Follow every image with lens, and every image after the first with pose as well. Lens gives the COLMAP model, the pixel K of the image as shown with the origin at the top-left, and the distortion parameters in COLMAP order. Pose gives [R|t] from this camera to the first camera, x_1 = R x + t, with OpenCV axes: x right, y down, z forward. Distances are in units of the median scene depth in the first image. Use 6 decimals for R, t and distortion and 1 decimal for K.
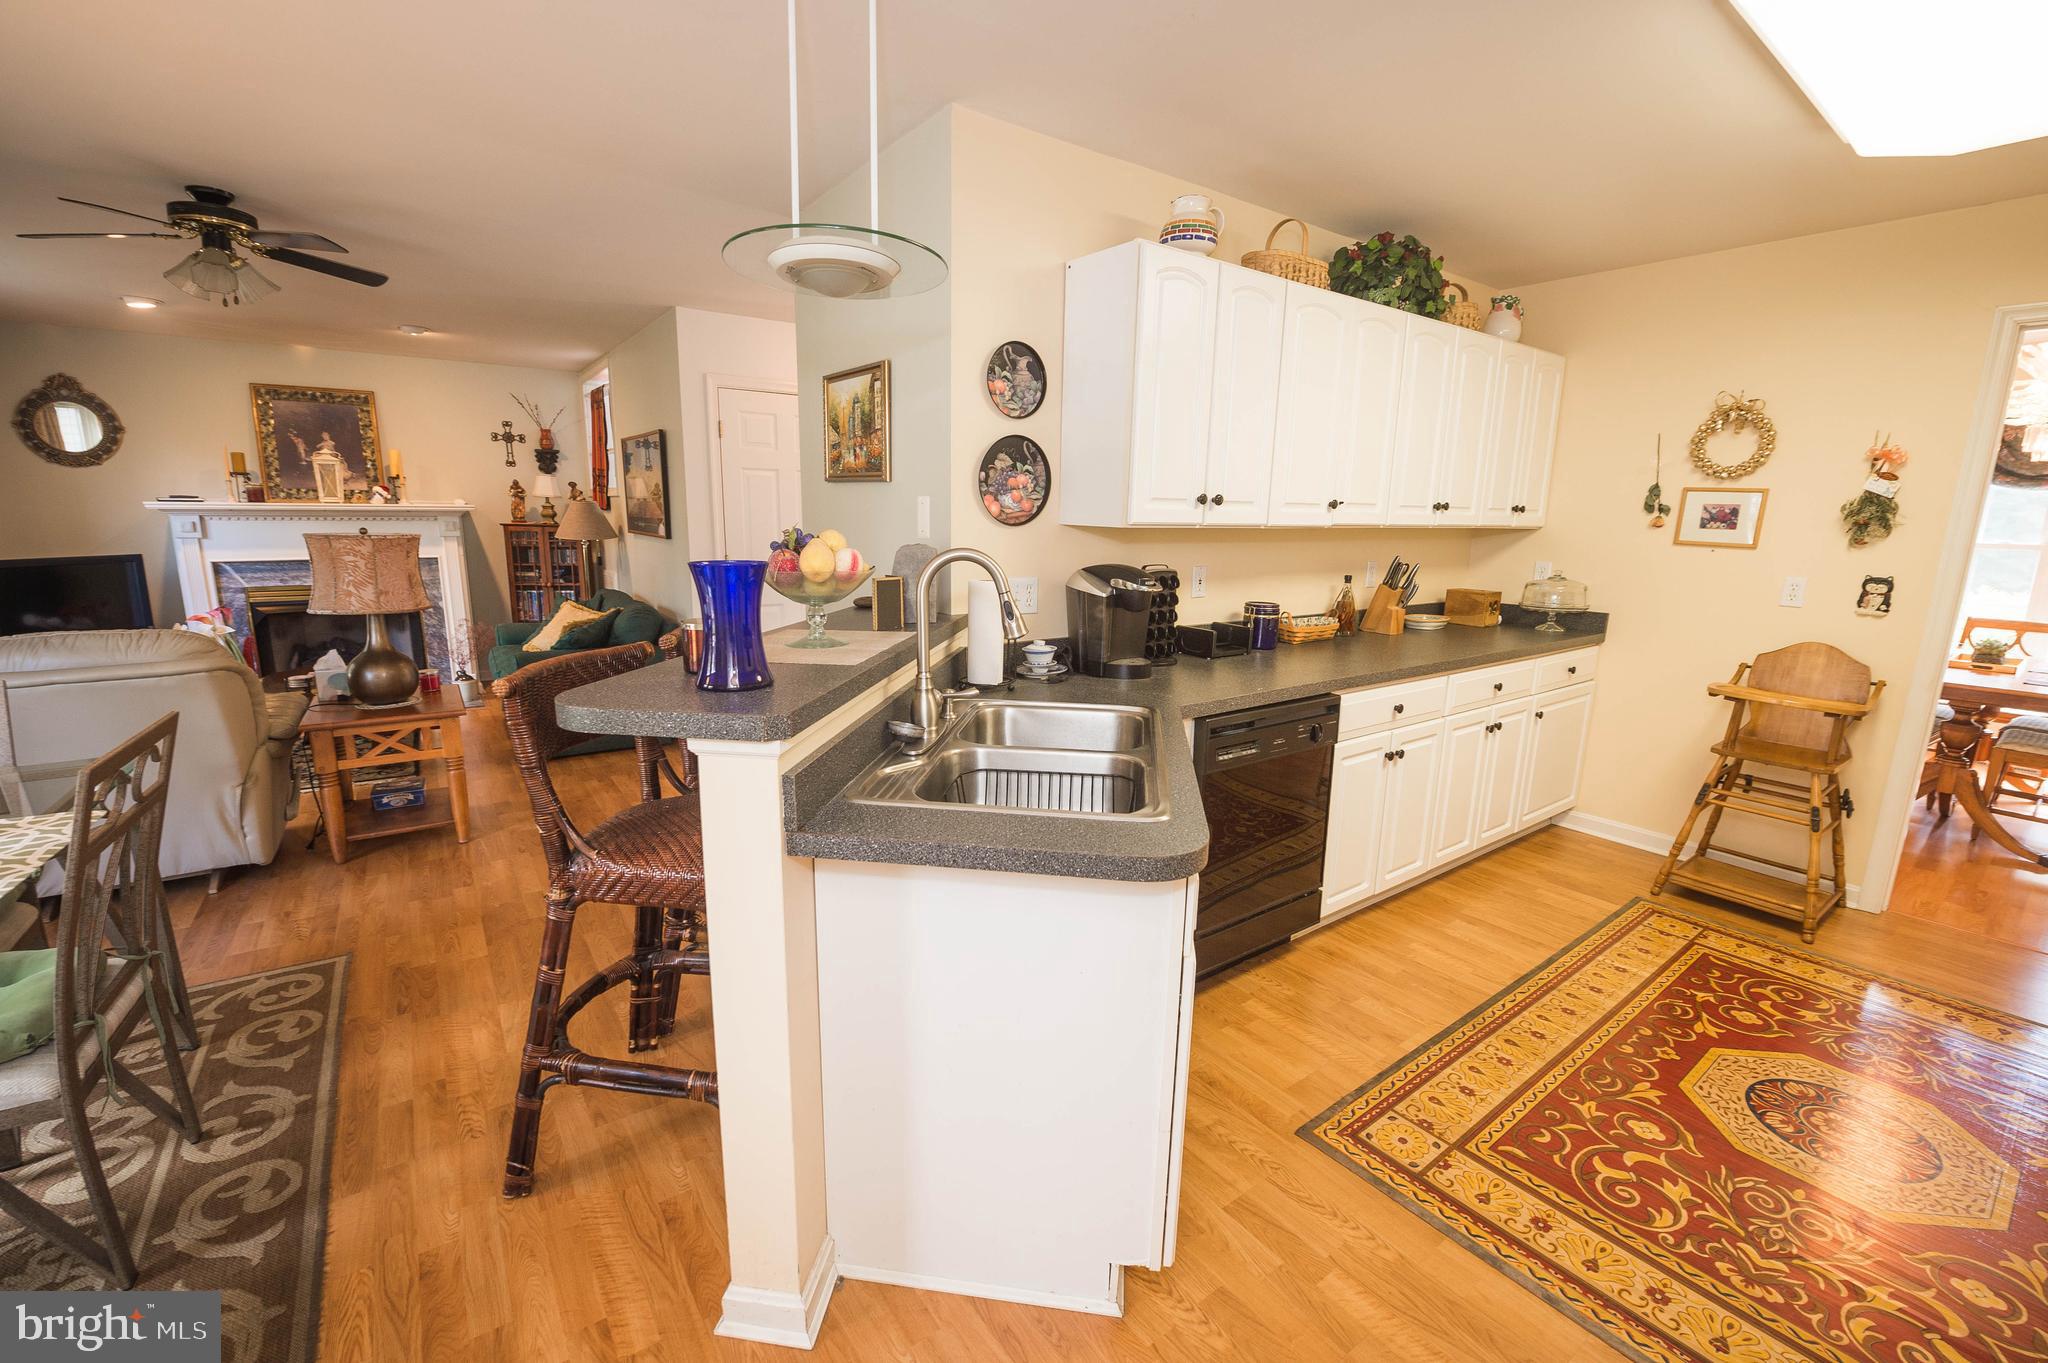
lens RADIAL K [[845.4, 0, 1016.9], [0, 845.4, 687.7], [0, 0, 1]] dist [-0.016714, -0.000403]
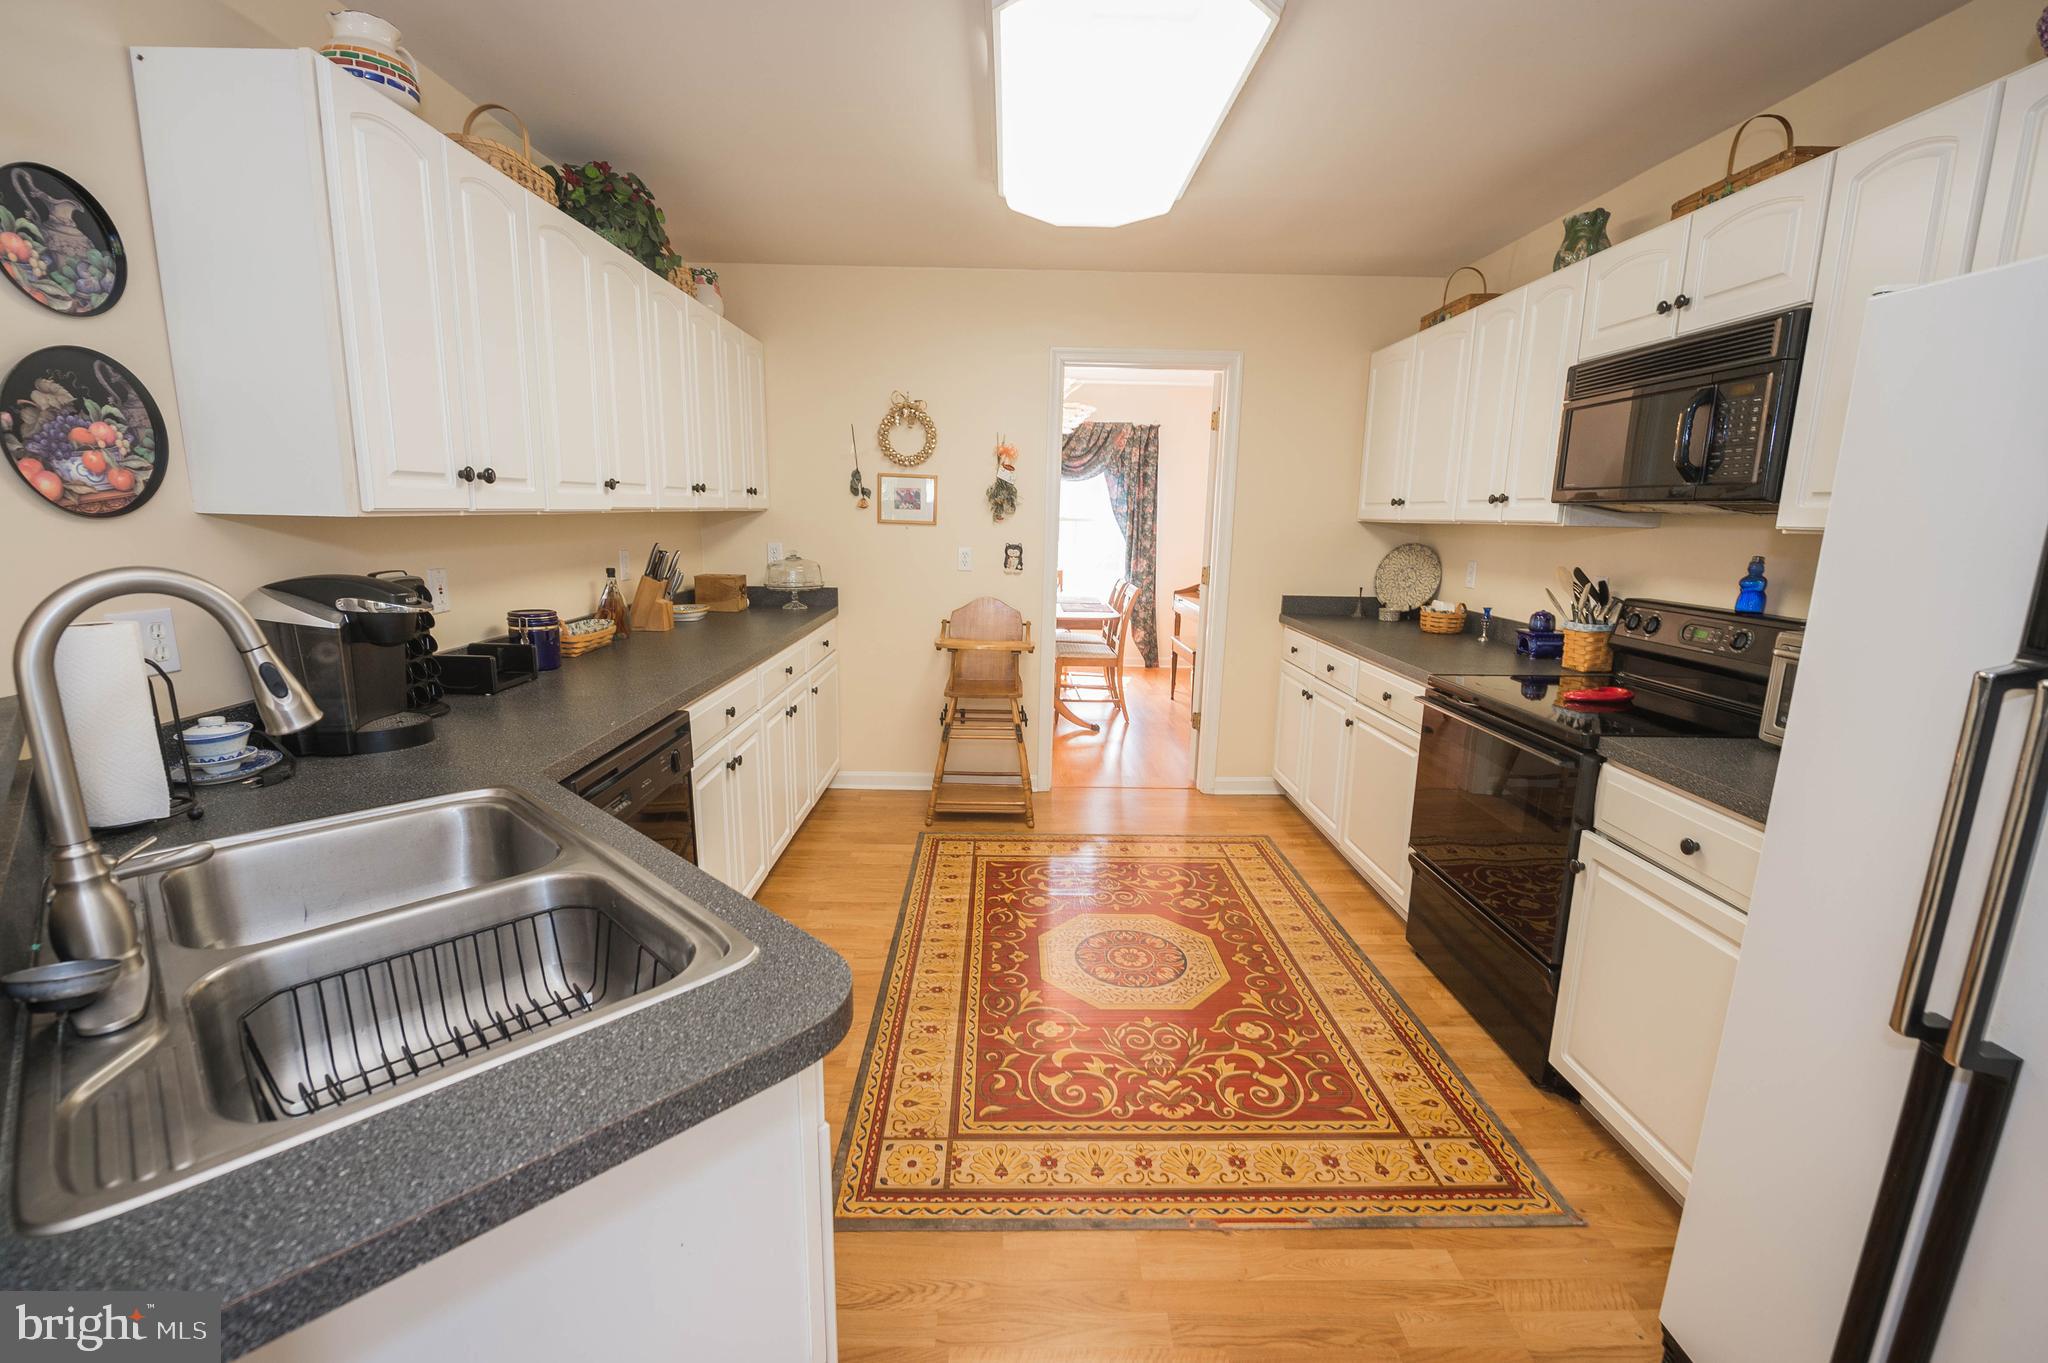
lens RADIAL K [[866.0, 0, 1018.5], [0, 866.0, 689.3], [0, 0, 1]] dist [-0.014147, -0.003365]
pose [[0.578256, -0.171269, 0.797676, -0.103086], [0.158076, 0.982710, 0.096404, -0.039520], [-0.800395, 0.070347, 0.595331, 0.197459]]
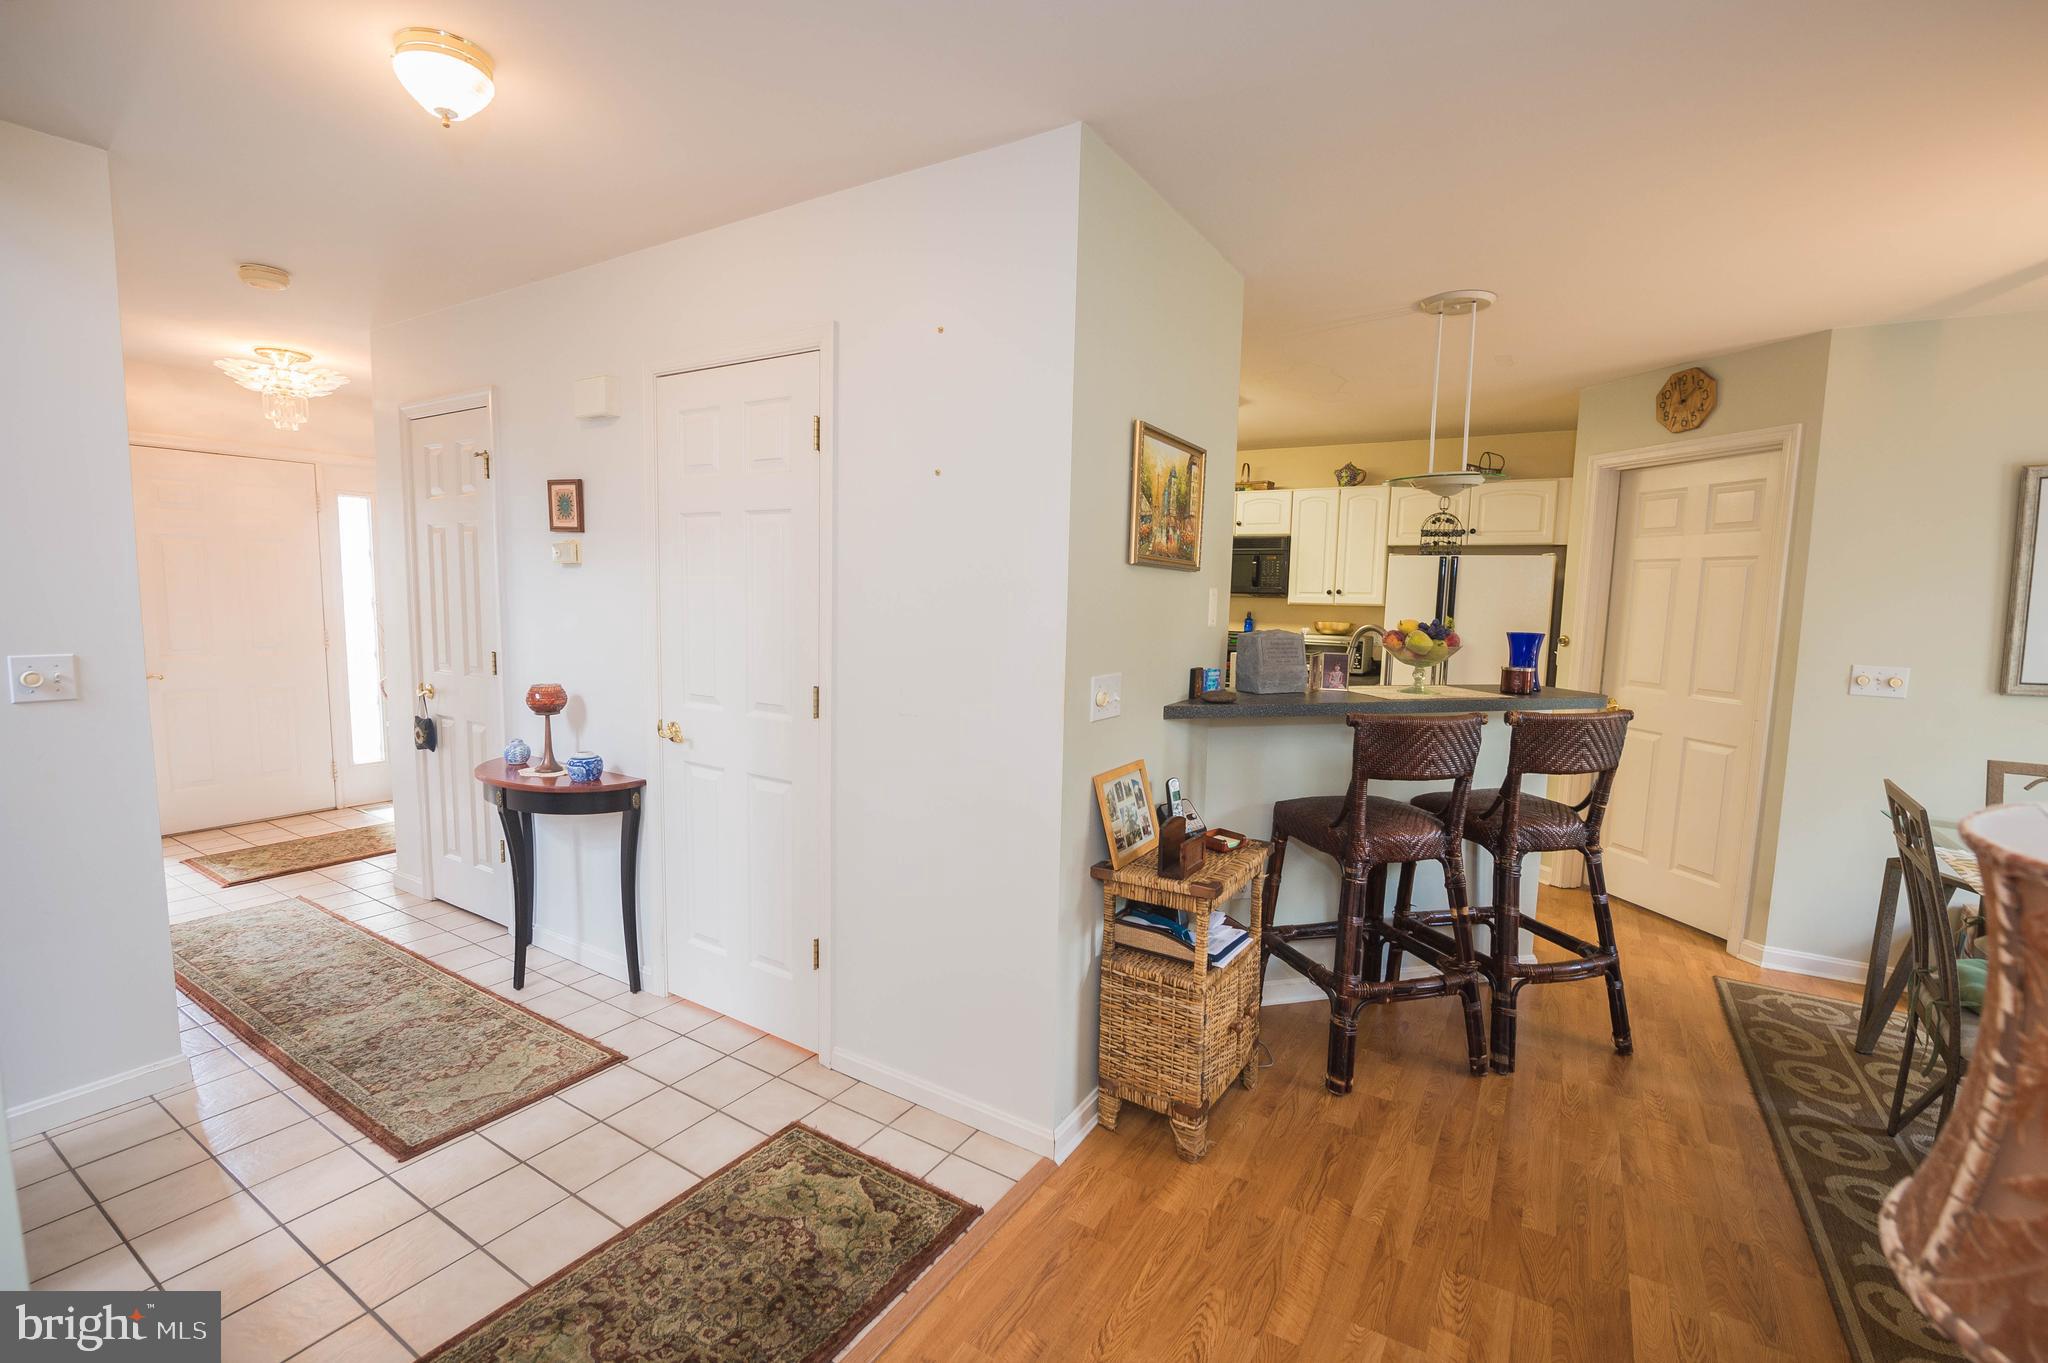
lens RADIAL K [[895.5, 0, 1017.3], [0, 895.5, 689.7], [0, 0, 1]] dist [-0.013841, 0.000027]
pose [[-0.376110, -0.126252, 0.917933, -0.970639], [0.158569, 0.967289, 0.198012, -0.330464], [-0.912906, 0.220030, -0.343787, 1.482954]]
